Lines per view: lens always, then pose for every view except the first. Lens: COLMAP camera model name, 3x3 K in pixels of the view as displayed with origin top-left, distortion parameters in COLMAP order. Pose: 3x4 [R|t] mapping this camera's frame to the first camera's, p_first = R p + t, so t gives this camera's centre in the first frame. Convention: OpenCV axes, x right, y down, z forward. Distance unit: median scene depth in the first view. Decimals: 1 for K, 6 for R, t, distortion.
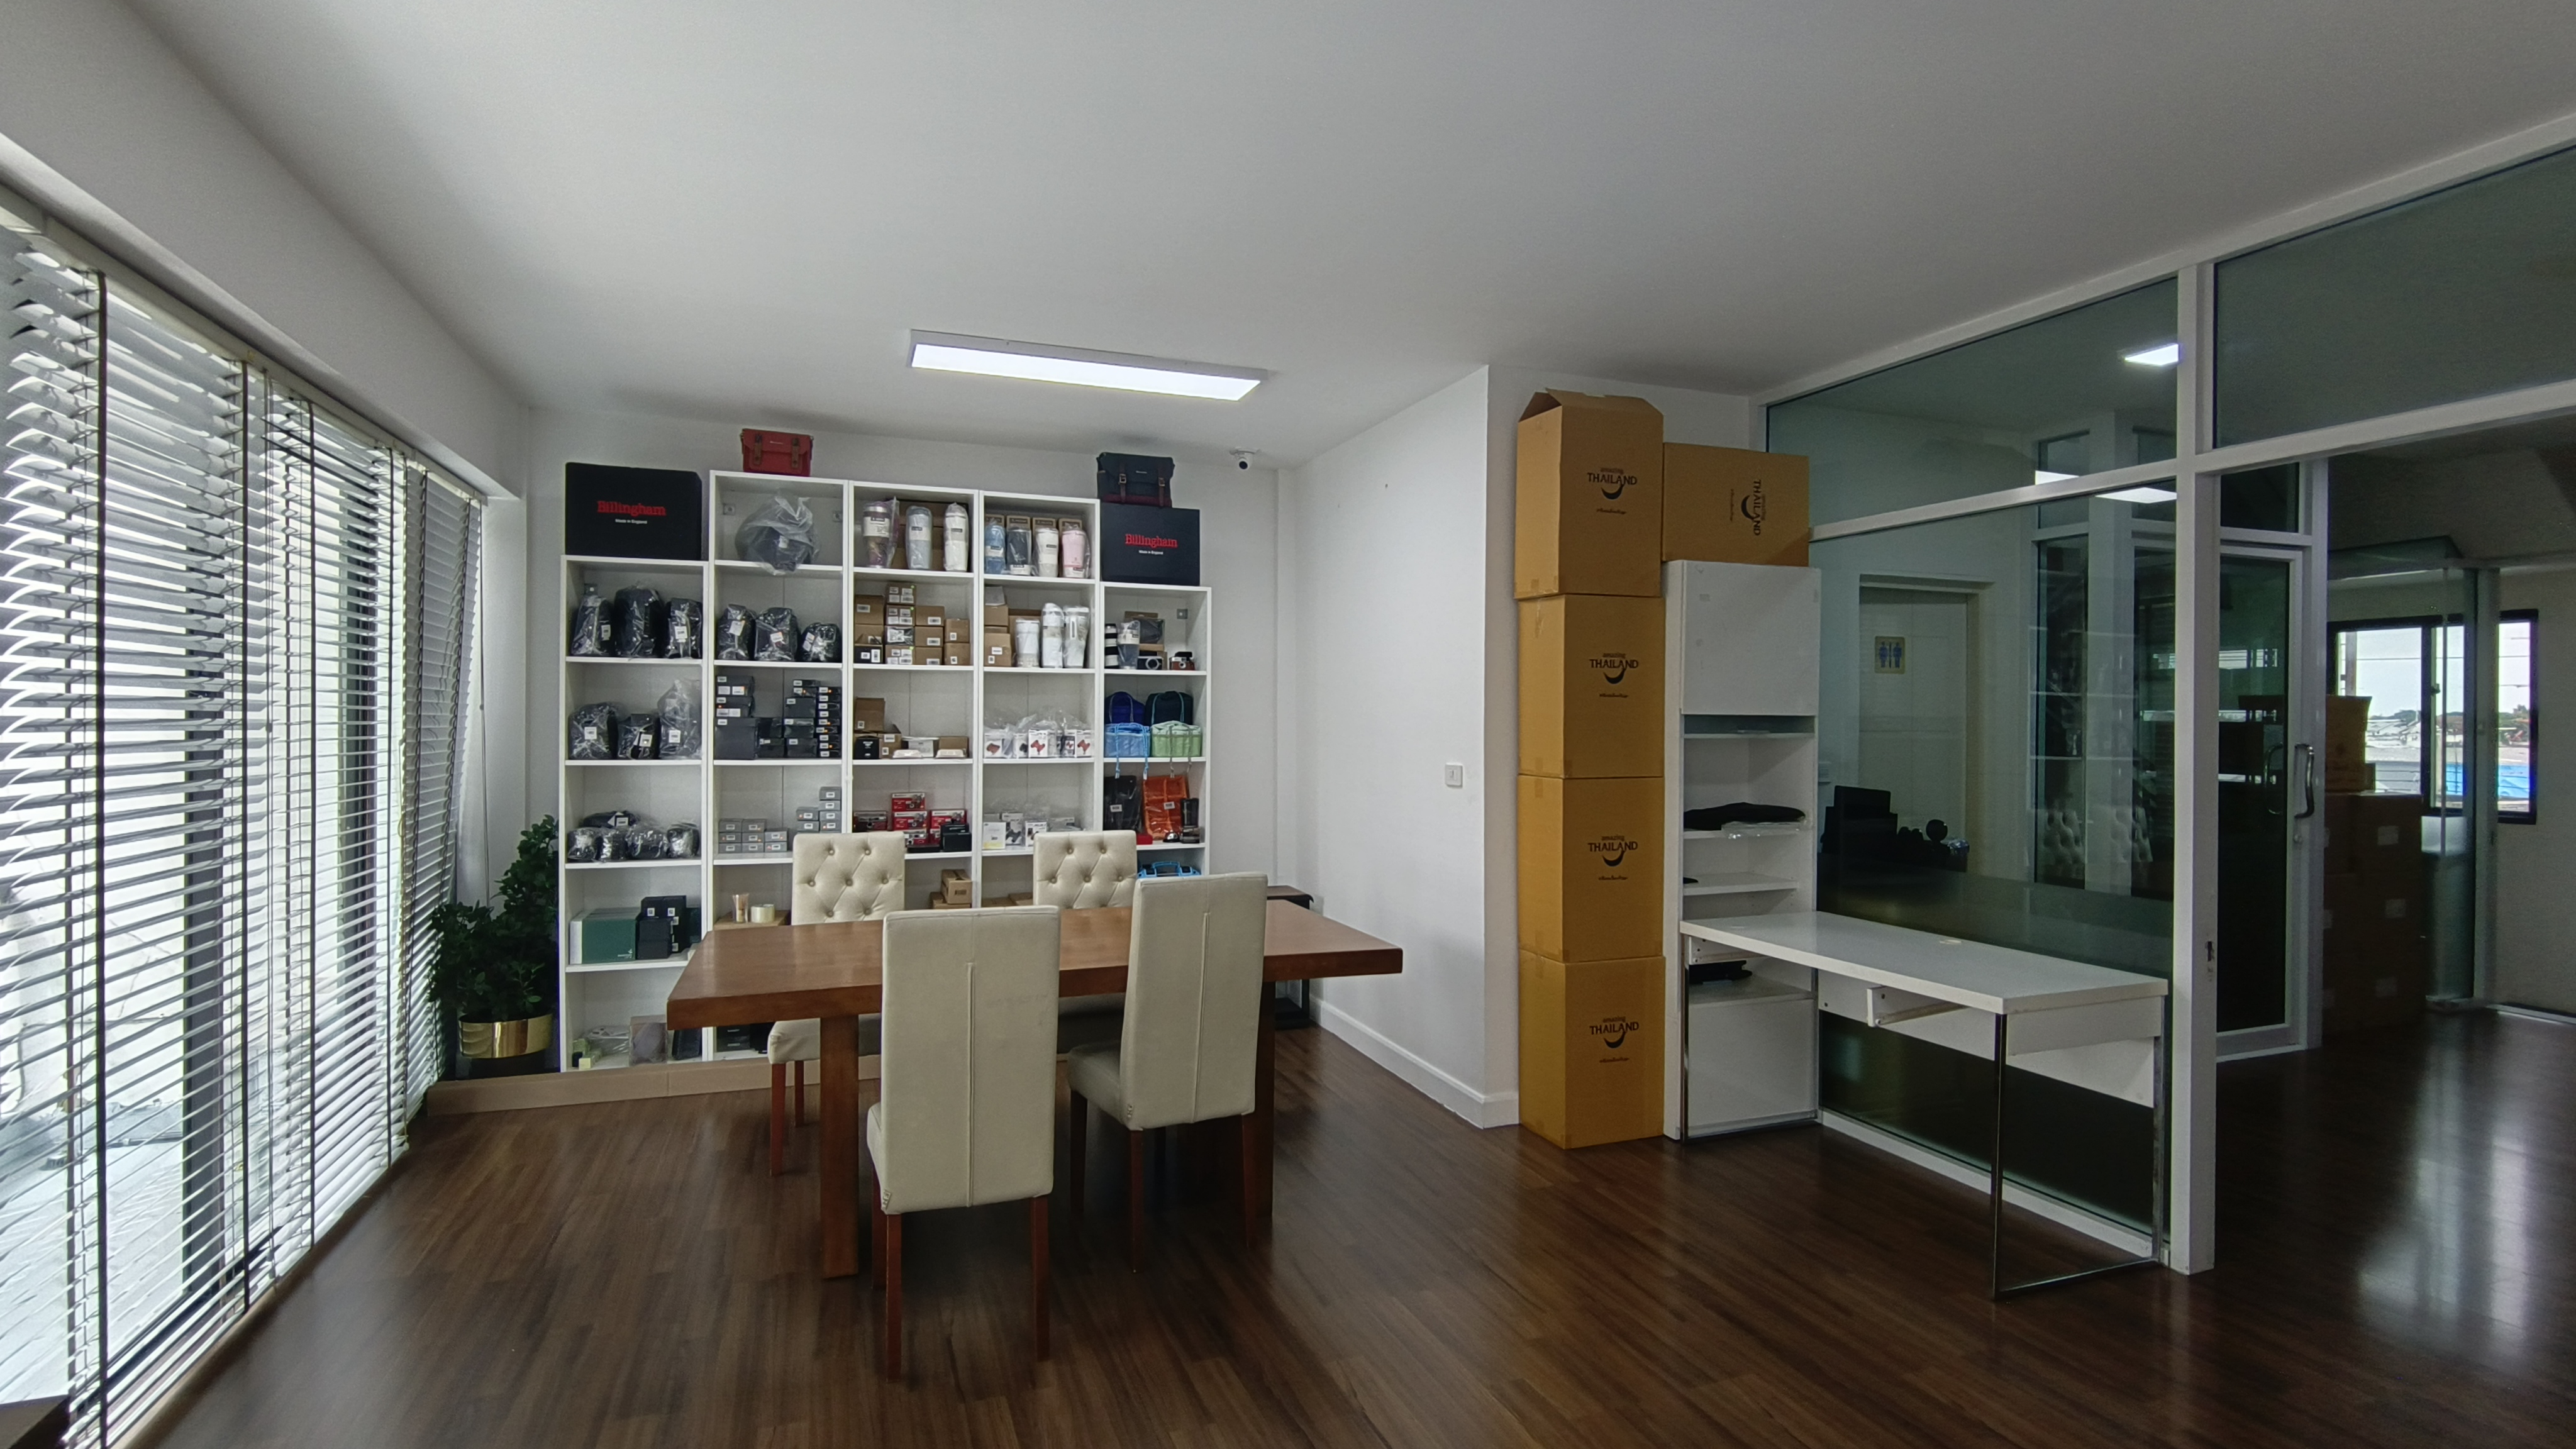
lens RADIAL K [[1186.1, 0, 1275.0], [0, 1186.1, 704.8], [0, 0, 1]] dist [0.001802, -0.006155]
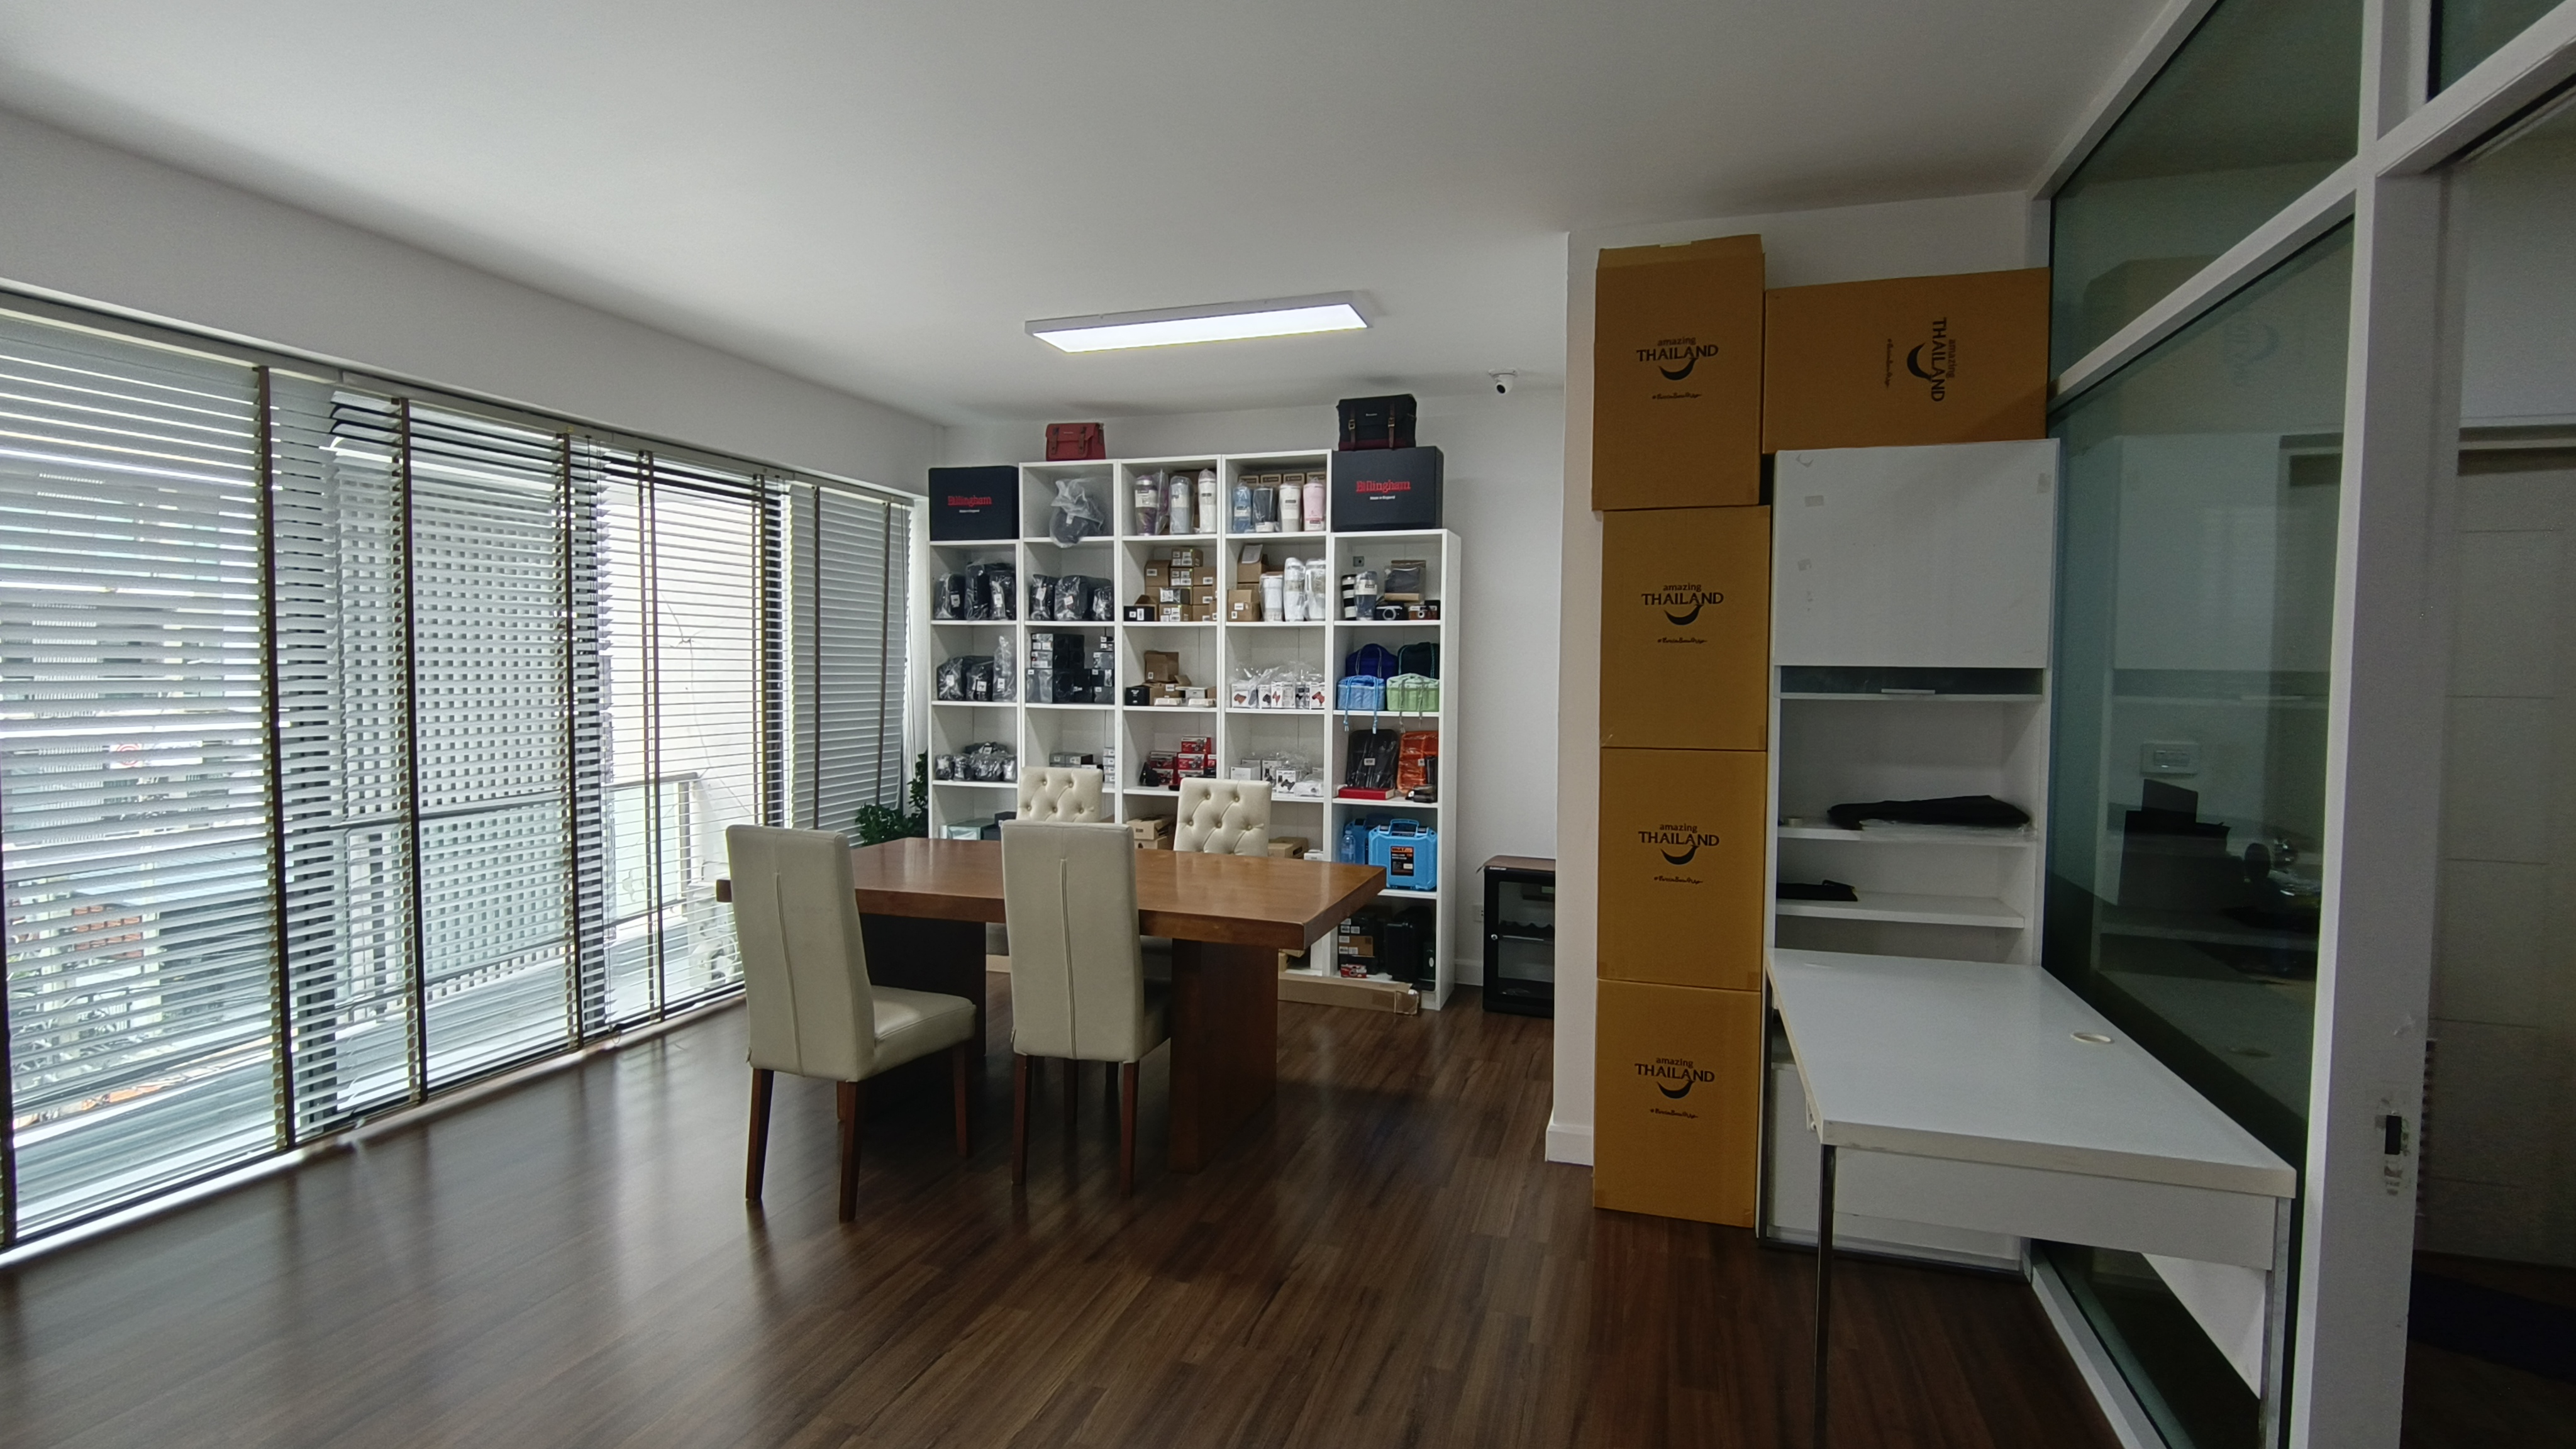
lens RADIAL K [[1186.1, 0, 1297.9], [0, 1186.1, 722.1], [0, 0, 1]] dist [0.001802, -0.006155]
pose [[0.783077, 0.030314, -0.621186, 0.466154], [0.002353, 0.998660, 0.051700, 0.003074], [0.621921, -0.041947, 0.781956, 0.205569]]
